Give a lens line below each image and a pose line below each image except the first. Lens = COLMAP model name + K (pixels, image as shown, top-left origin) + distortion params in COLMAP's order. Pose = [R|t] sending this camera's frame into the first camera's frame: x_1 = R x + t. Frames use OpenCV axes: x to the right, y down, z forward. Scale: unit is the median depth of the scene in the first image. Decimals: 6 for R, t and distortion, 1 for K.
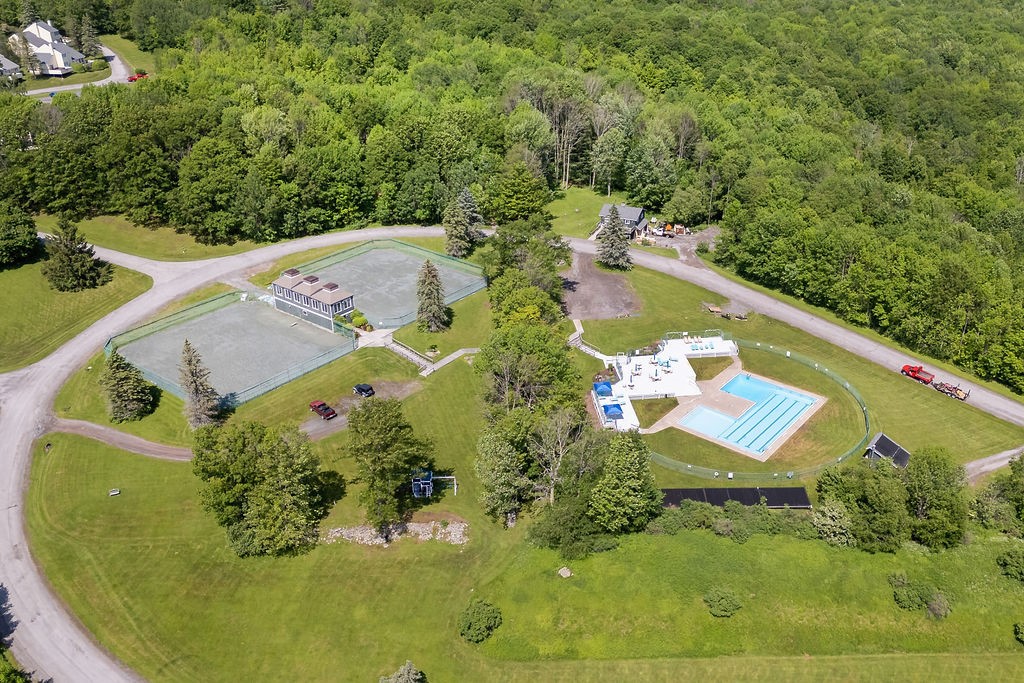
lens RADIAL K [[837.1, 0, 519.2], [0, 837.1, 337.7], [0, 0, 1]] dist [0.068714, -0.002031]
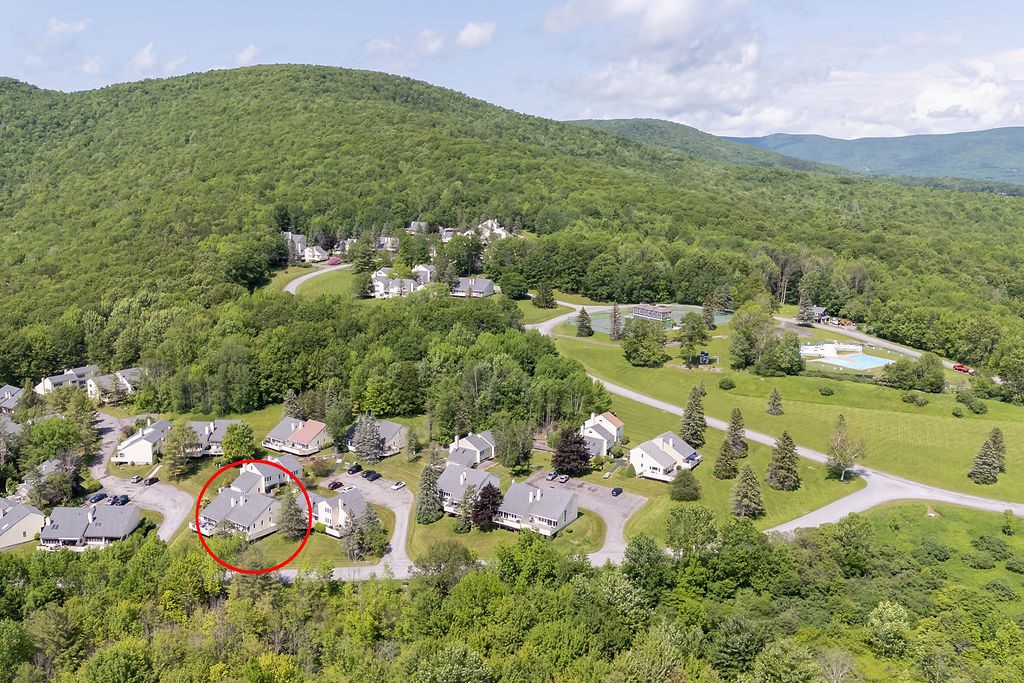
lens RADIAL K [[837.1, 0, 510.8], [0, 837.1, 347.4], [0, 0, 1]] dist [0.068714, -0.002031]
pose [[0.955911, 0.077357, -0.283284, 0.022203], [-0.152151, 0.955565, -0.252479, 0.515795], [0.251165, 0.284450, 0.925205, -0.870676]]
